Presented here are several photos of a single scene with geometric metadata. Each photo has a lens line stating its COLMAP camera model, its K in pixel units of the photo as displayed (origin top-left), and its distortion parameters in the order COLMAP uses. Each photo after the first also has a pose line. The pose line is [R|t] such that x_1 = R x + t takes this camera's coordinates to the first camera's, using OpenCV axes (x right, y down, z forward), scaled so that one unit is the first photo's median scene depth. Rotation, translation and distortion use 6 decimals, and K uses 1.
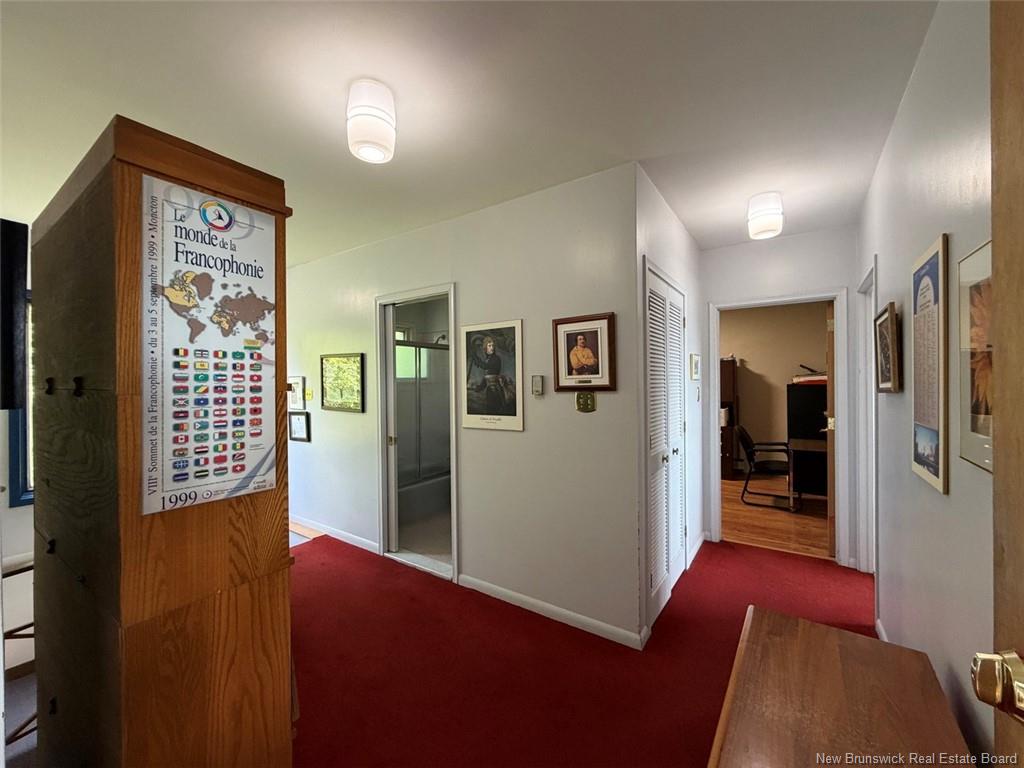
lens RADIAL K [[413.3, 0, 512.0], [0, 413.3, 384.0], [0, 0, 1]] dist [0.001290, 0.000014]
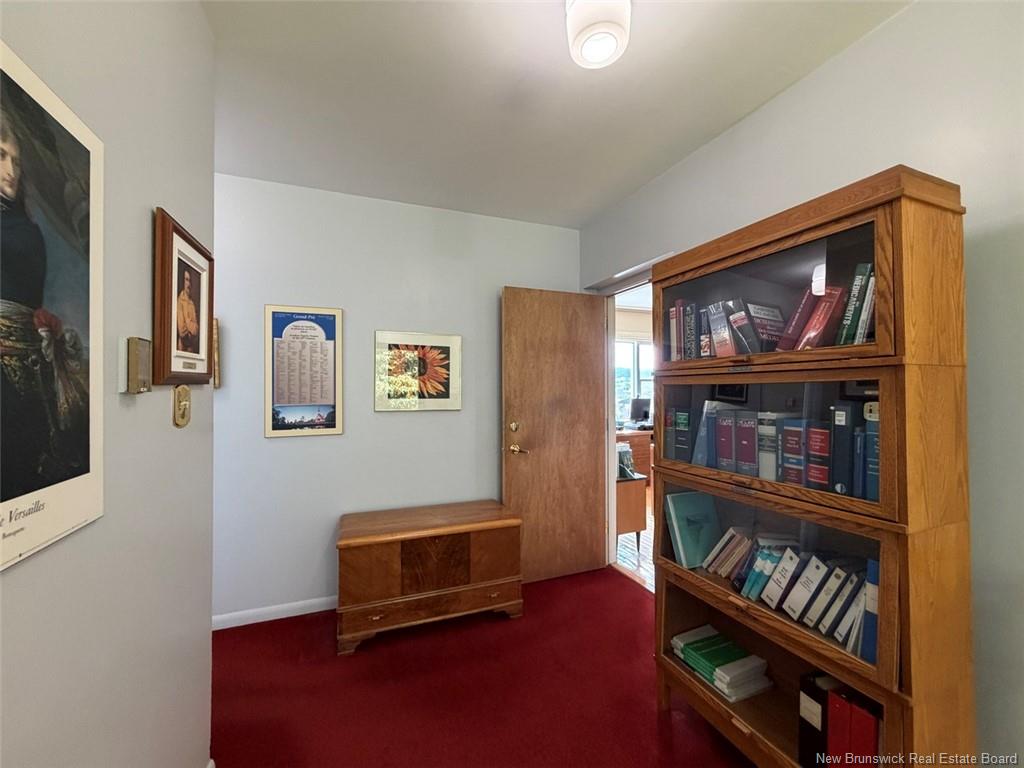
lens RADIAL K [[408.2, 0, 512.0], [0, 408.2, 384.0], [0, 0, 1]] dist [-0.001905, -0.000127]
pose [[-0.833580, 0.018748, 0.552081, -1.129620], [0.014226, 0.999821, -0.012472, 0.075955], [-0.552216, -0.002543, -0.833697, 3.213191]]
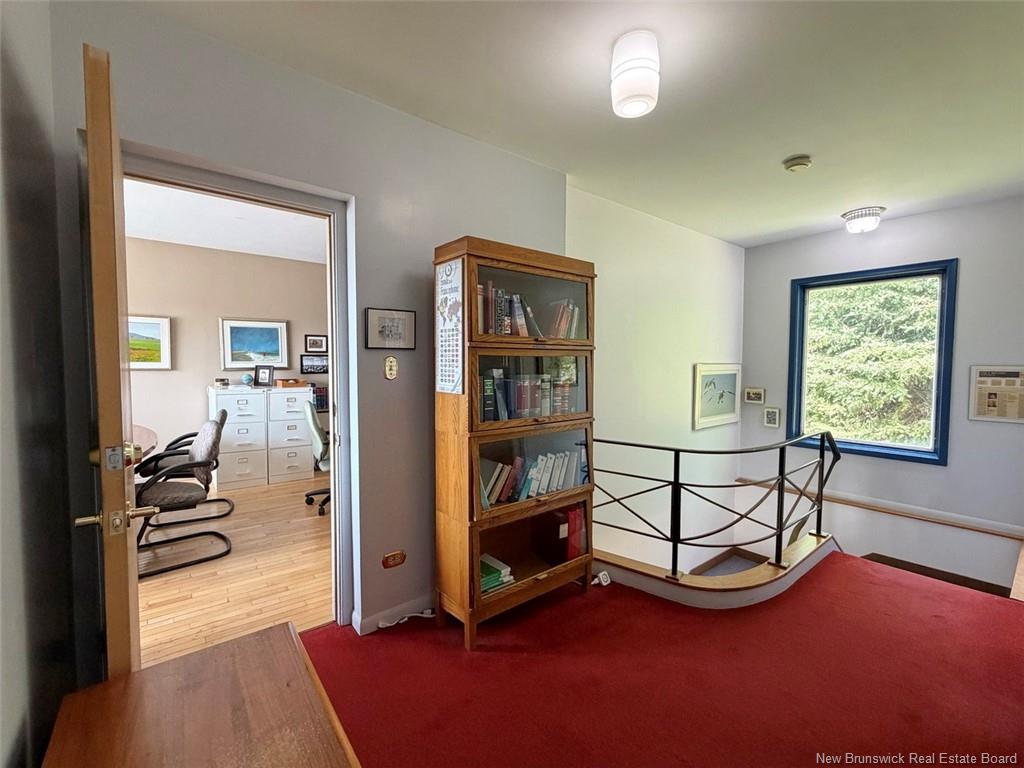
lens RADIAL K [[426.2, 0, 512.0], [0, 426.2, 384.0], [0, 0, 1]] dist [0.000913, -0.000002]
pose [[-0.290261, 0.053804, -0.955434, 1.436005], [-0.005812, 0.998301, 0.057984, 0.084765], [0.956930, 0.022384, -0.289455, 1.968634]]
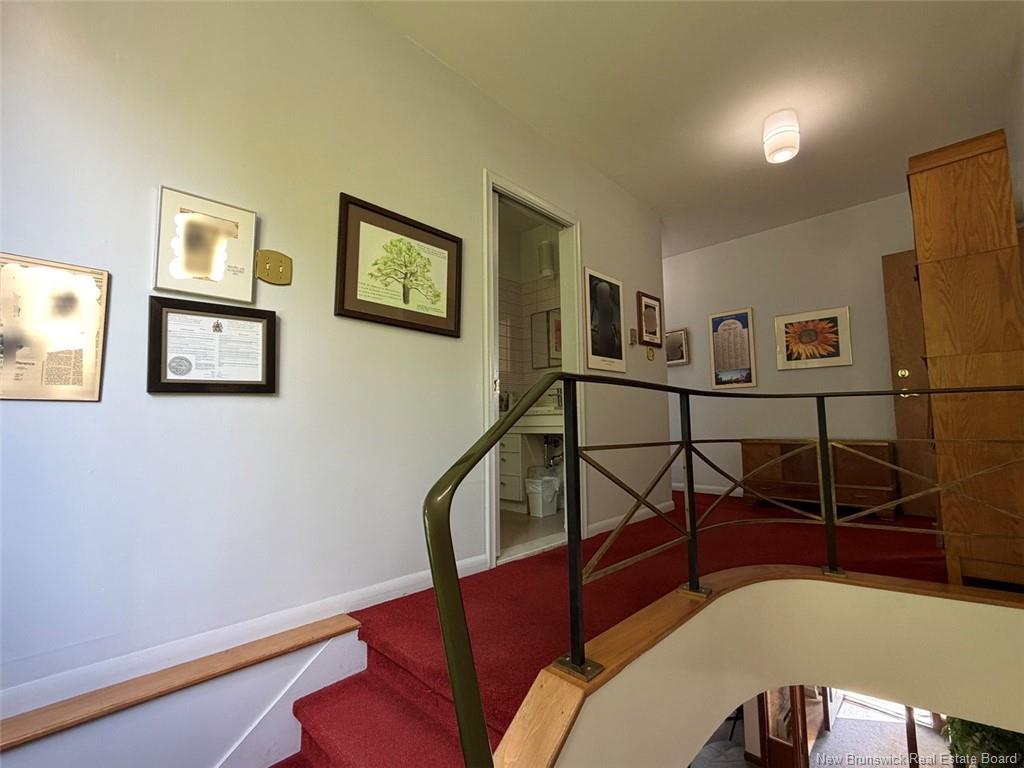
lens RADIAL K [[450.8, 0, 512.0], [0, 450.8, 384.0], [0, 0, 1]] dist [0.003081, 0.000093]
pose [[0.168464, 0.092685, 0.981341, -3.893772], [0.016462, 0.995166, -0.096817, 0.794949], [-0.985570, 0.032465, 0.166124, 3.296783]]
